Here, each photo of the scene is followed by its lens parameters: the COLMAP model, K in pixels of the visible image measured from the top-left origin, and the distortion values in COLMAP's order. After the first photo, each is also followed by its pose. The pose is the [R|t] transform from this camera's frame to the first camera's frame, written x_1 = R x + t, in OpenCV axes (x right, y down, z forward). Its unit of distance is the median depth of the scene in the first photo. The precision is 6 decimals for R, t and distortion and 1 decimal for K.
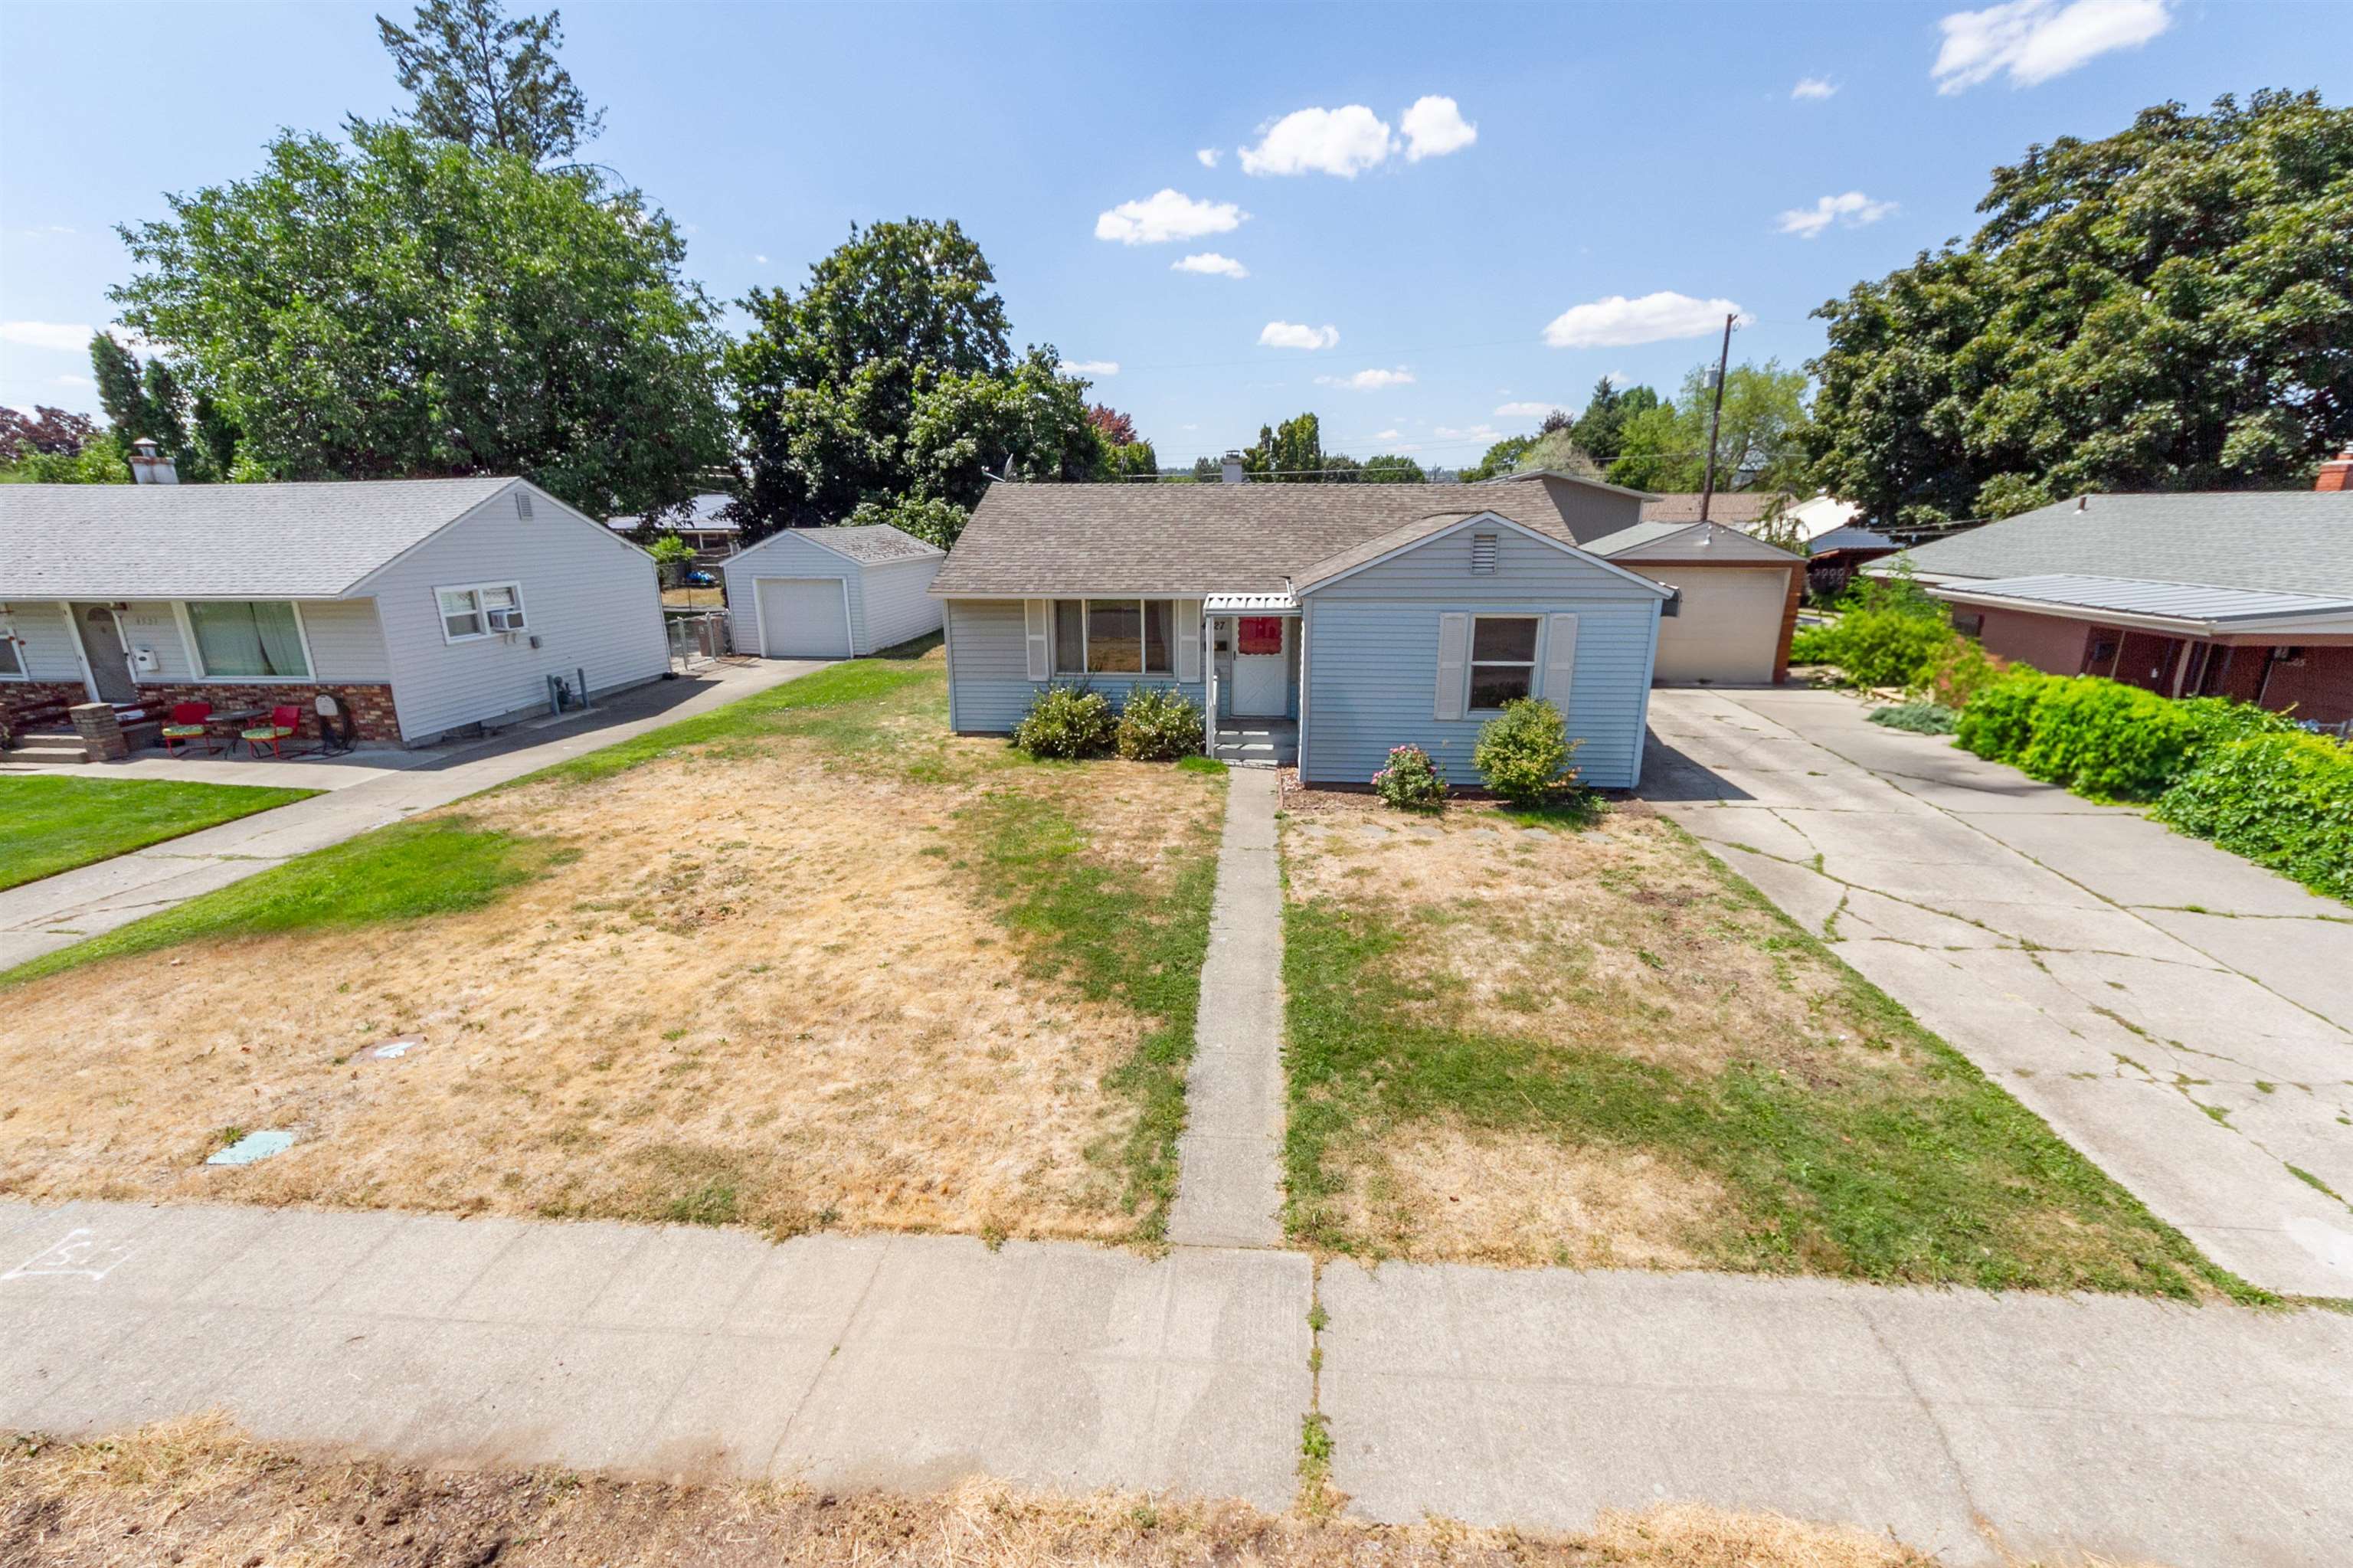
lens RADIAL K [[981.3, 0, 1184.7], [0, 981.3, 796.4], [0, 0, 1]] dist [0.000931, -0.000288]
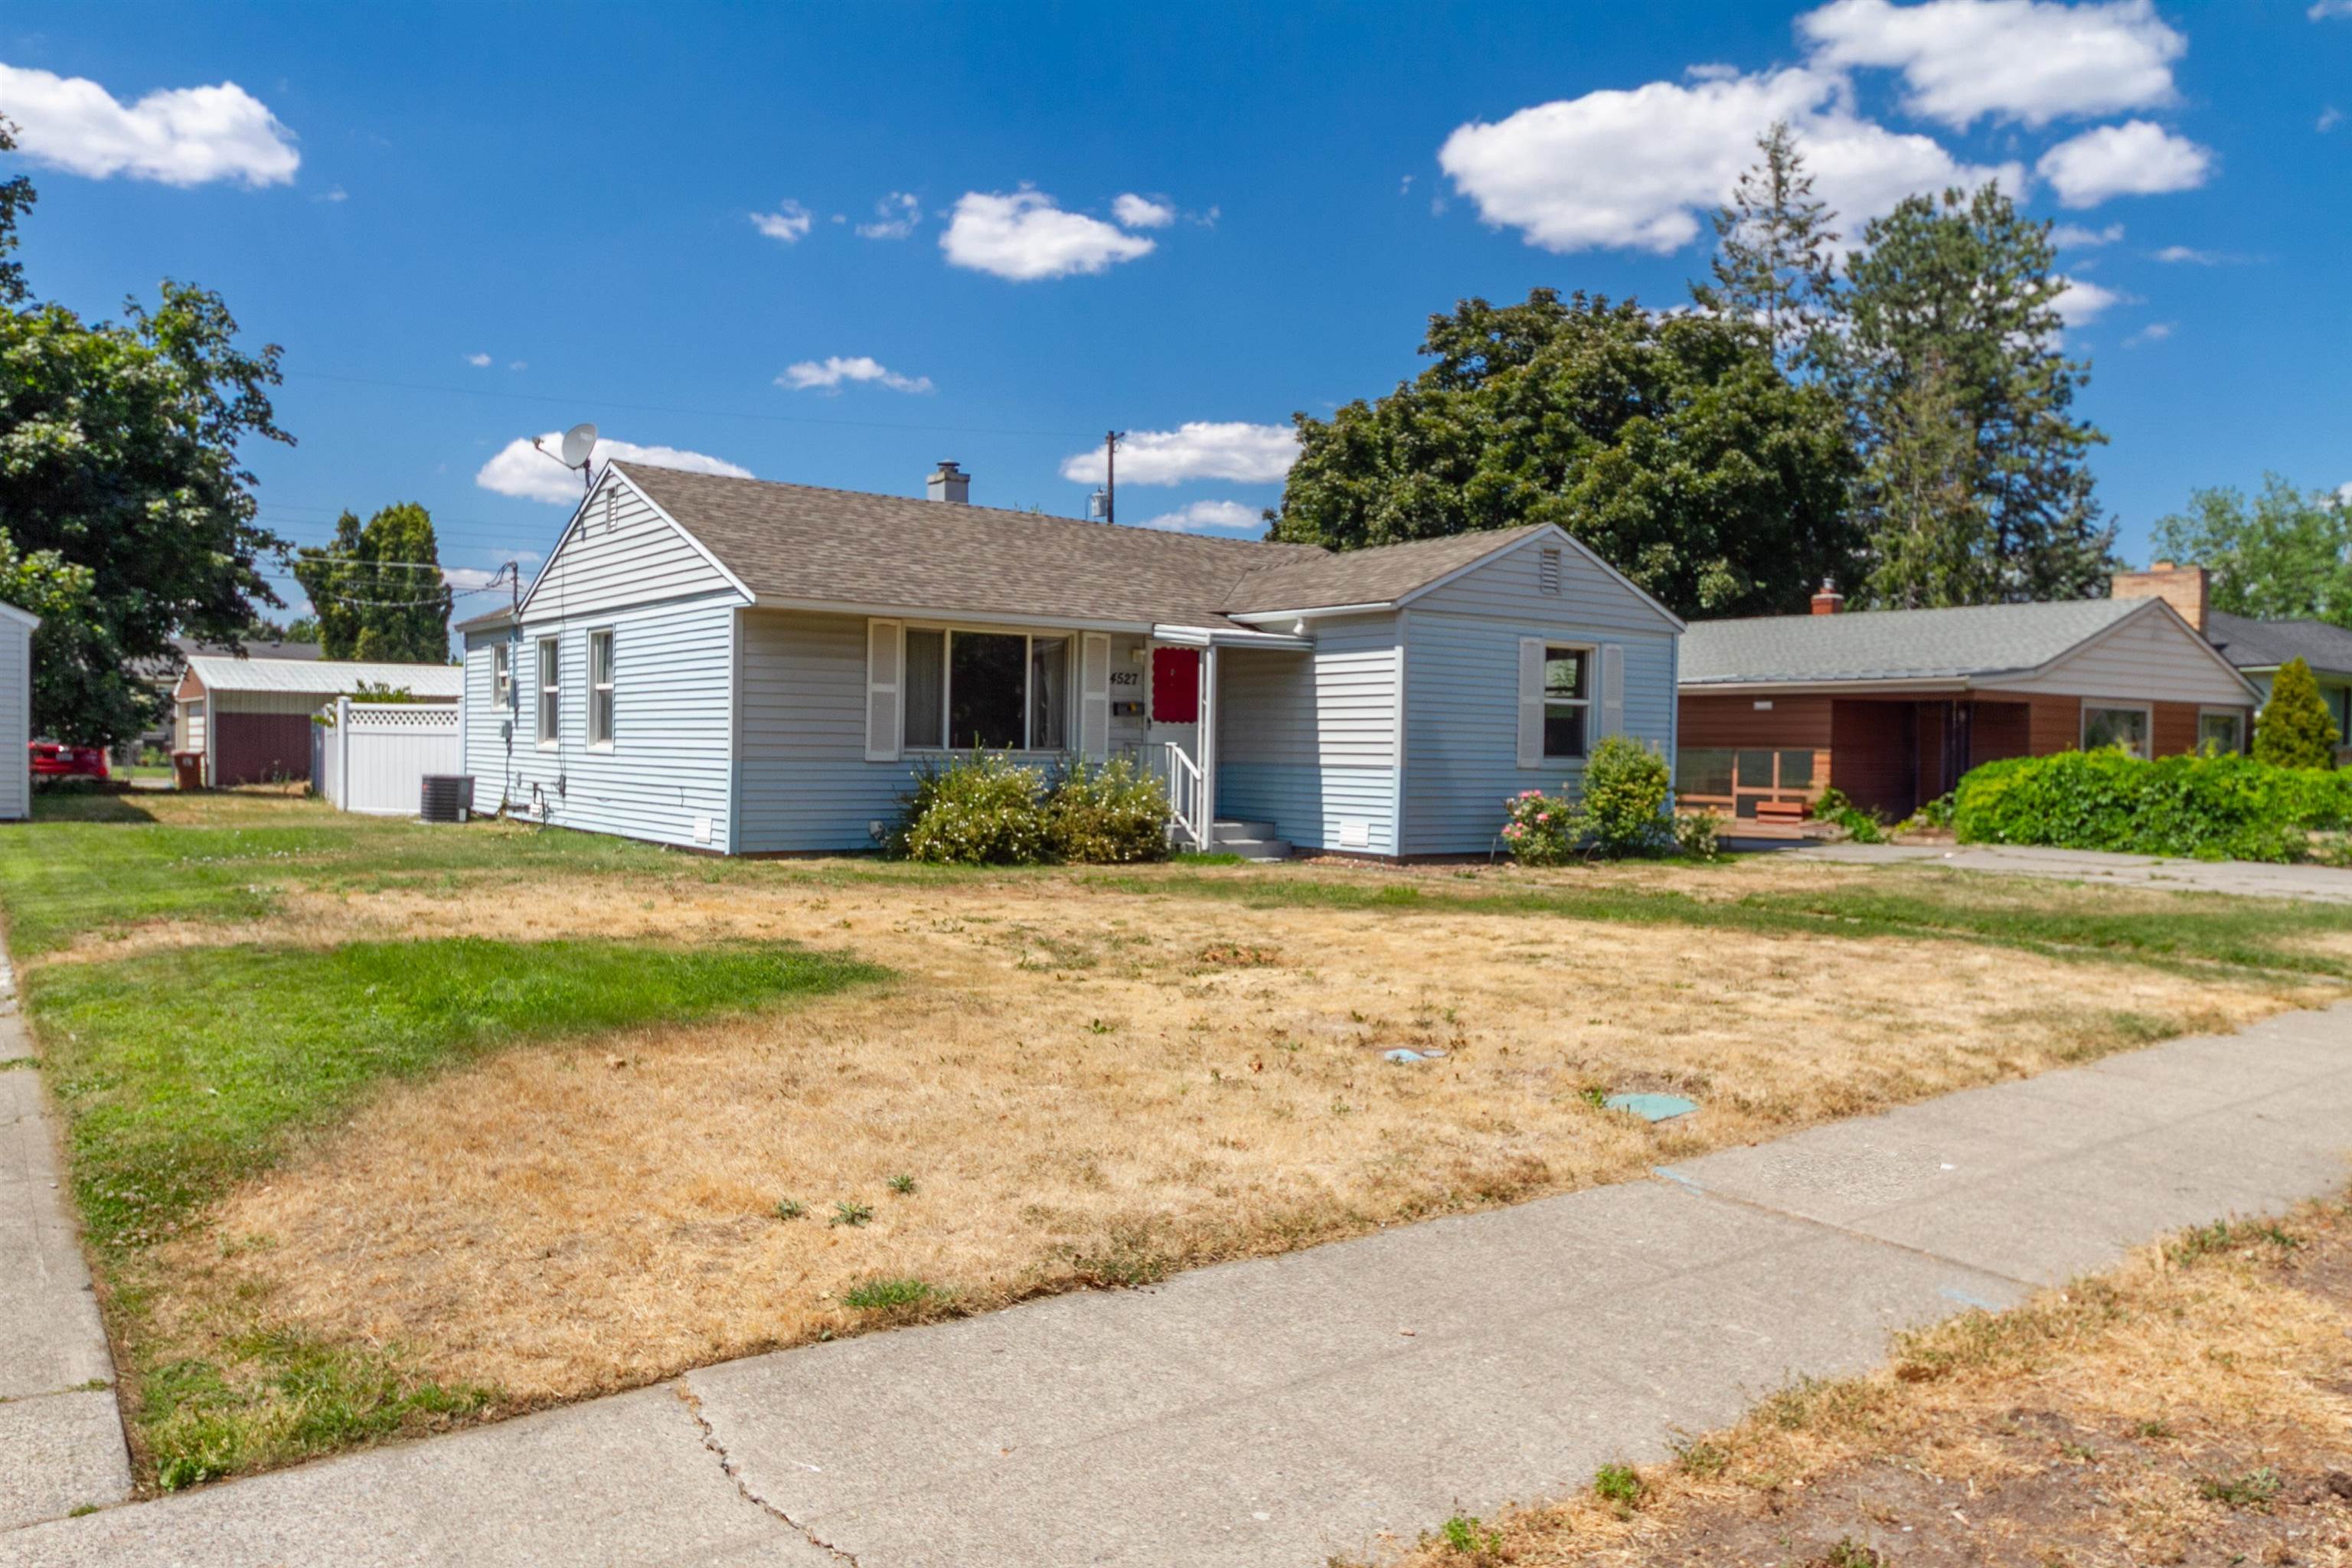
lens RADIAL K [[1677.1, 0, 1165.0], [0, 1677.1, 783.8], [0, 0, 1]] dist [0.000176, 0.008309]
pose [[0.741294, 0.005951, 0.671154, -0.612447], [0.169671, 0.965820, -0.195966, 0.106993], [-0.649380, 0.259144, 0.714947, 0.149020]]
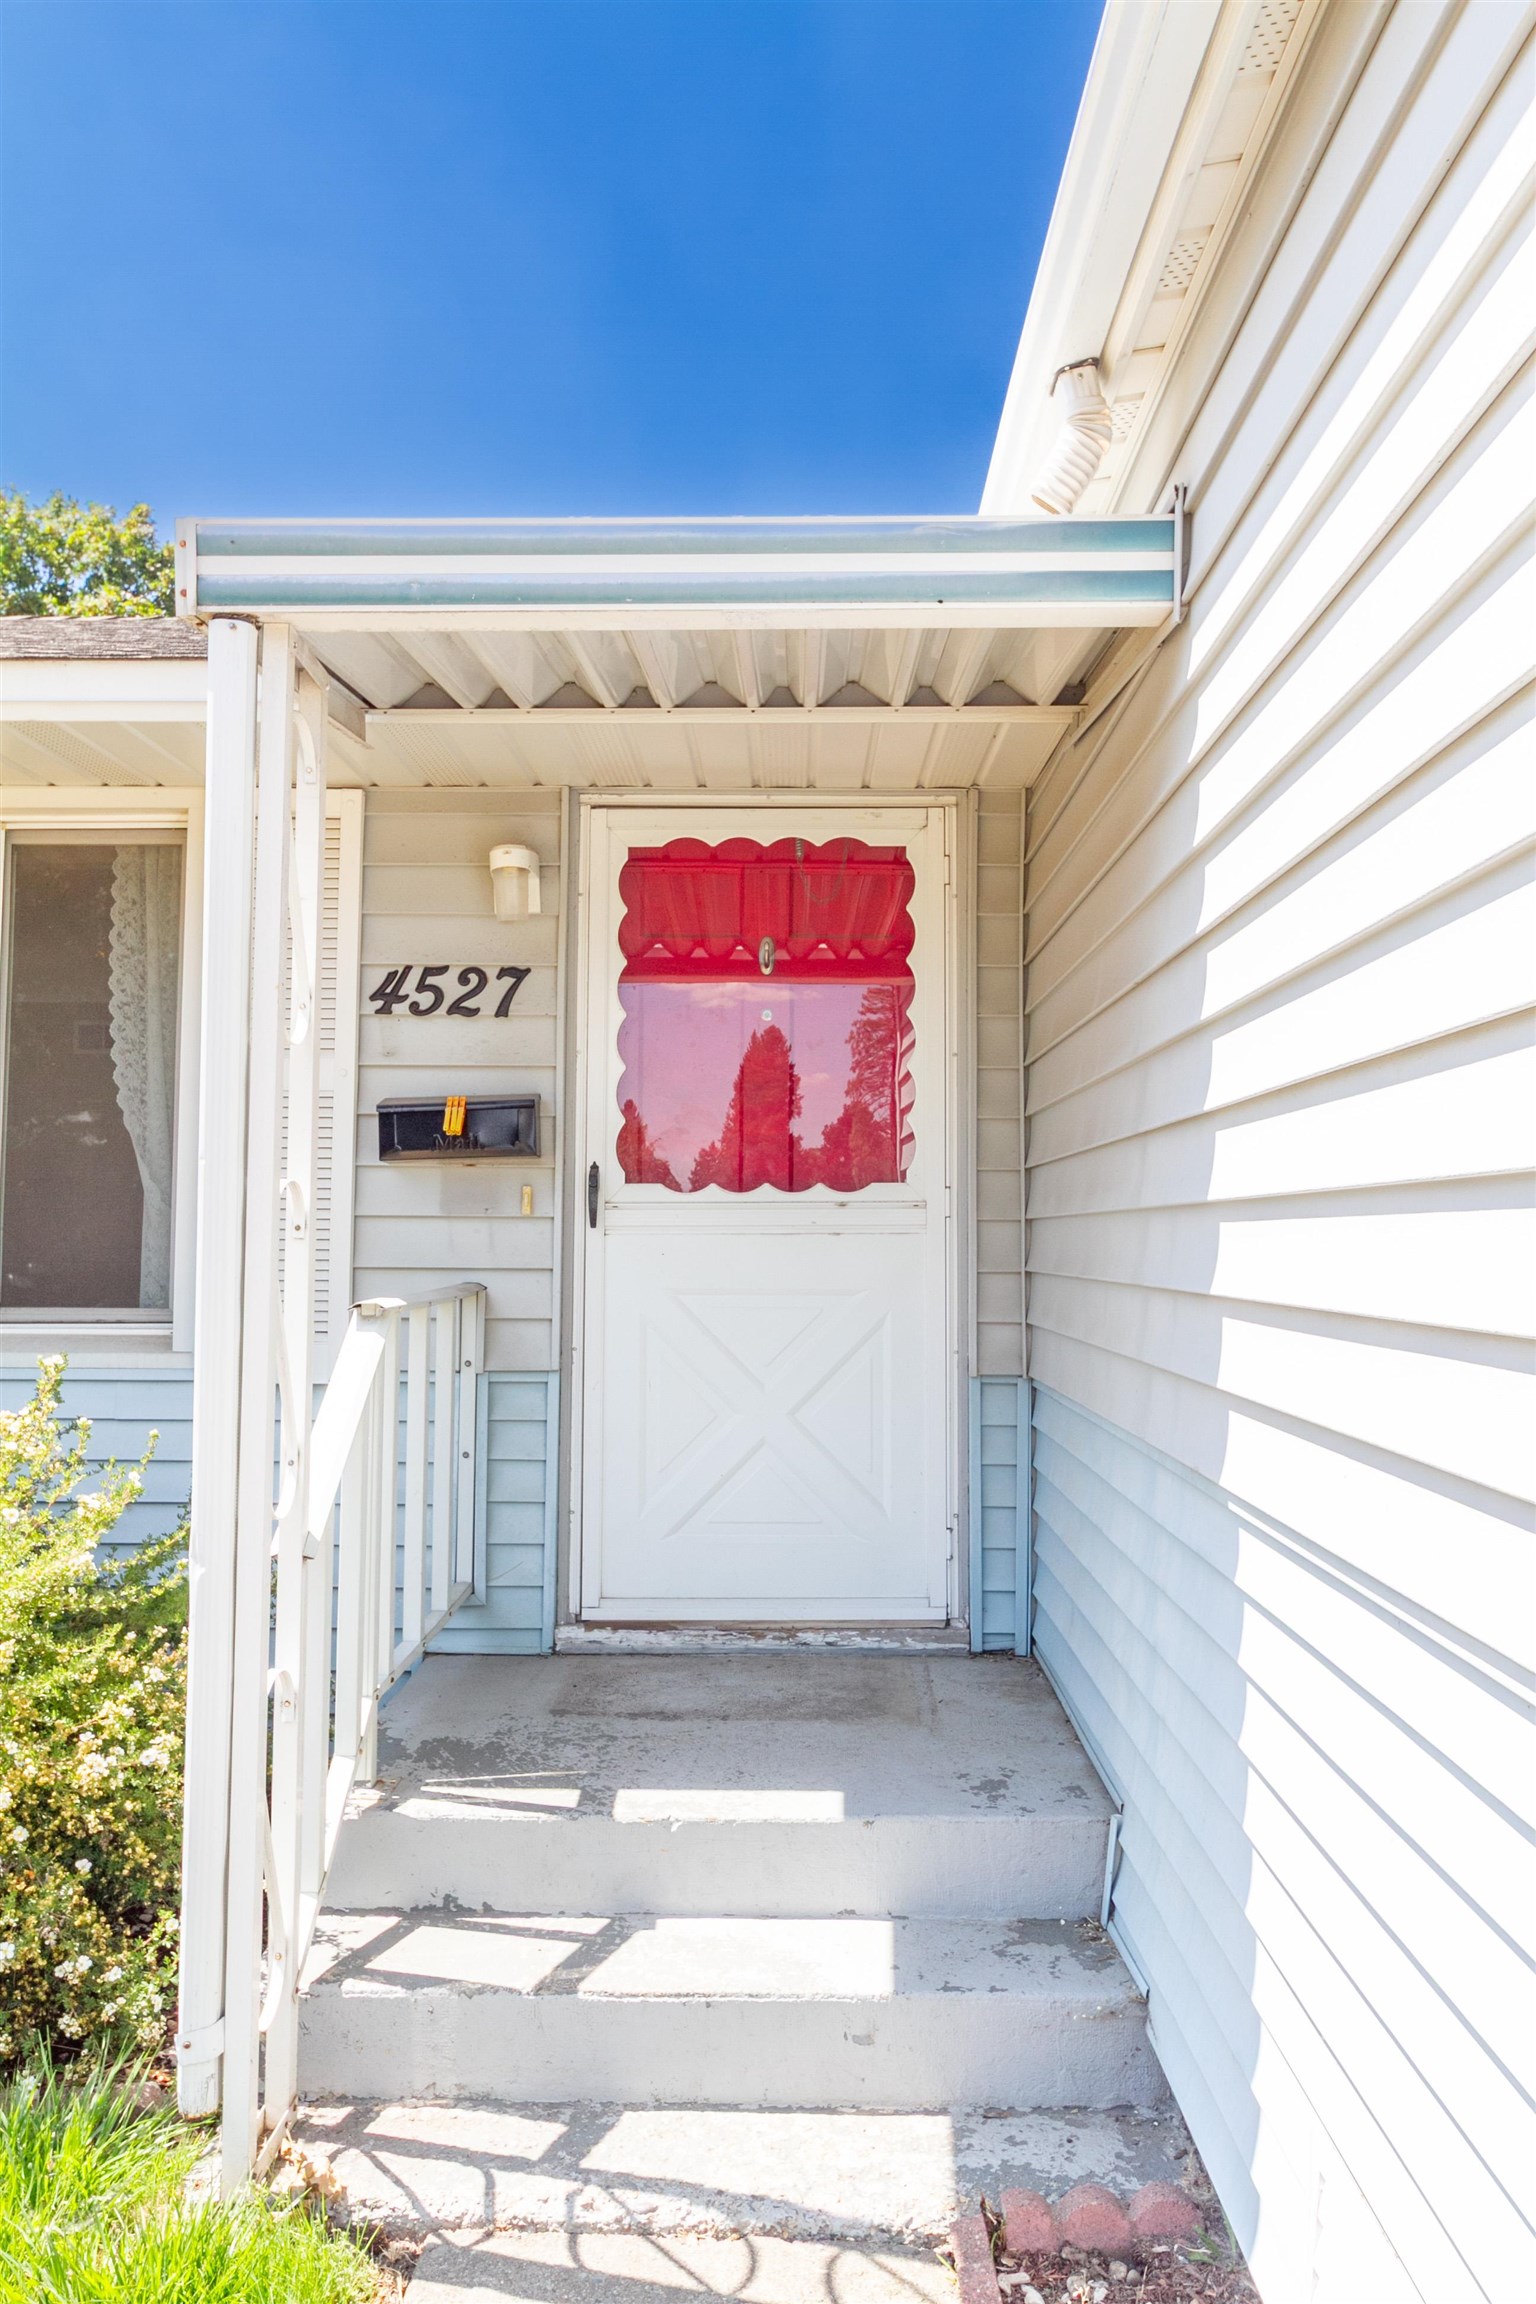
lens RADIAL K [[1642.8, 0, 768.0], [0, 1642.8, 1152.0], [0, 0, 1]] dist [0.000176, 0.008309]
pose [[0.997821, 0.016493, 0.063879, 0.052196], [0.005653, 0.943312, -0.331859, -0.059045], [-0.065731, 0.331497, 0.941164, 0.654972]]
